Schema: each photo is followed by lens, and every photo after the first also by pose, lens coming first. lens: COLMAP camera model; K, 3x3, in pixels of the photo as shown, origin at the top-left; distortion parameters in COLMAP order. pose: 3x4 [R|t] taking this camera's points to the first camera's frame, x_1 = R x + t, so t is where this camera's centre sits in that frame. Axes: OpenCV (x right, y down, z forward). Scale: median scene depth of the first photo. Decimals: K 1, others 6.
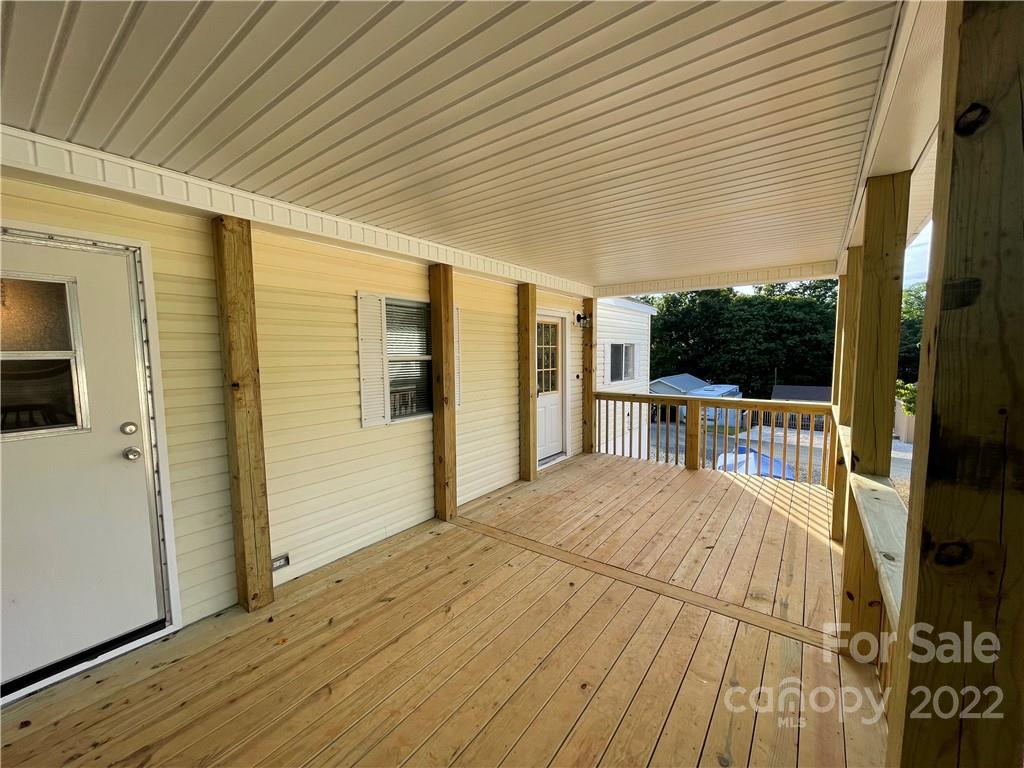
lens RADIAL K [[413.6, 0, 510.2], [0, 413.6, 386.5], [0, 0, 1]] dist [-0.002840, 0.000999]
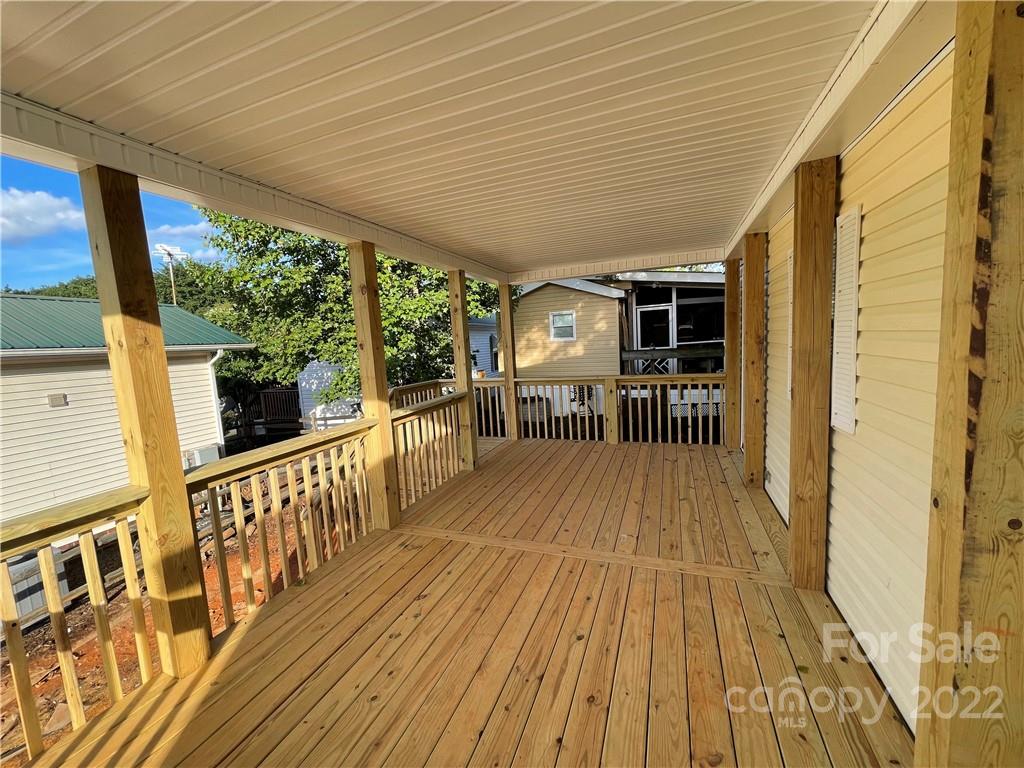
lens RADIAL K [[413.6, 0, 510.2], [0, 413.6, 386.5], [0, 0, 1]] dist [-0.002840, 0.000999]
pose [[-0.961858, 0.092144, -0.257563, 0.500450], [0.042605, 0.980532, 0.191681, -0.137590], [0.270211, 0.173397, -0.947058, 1.756640]]
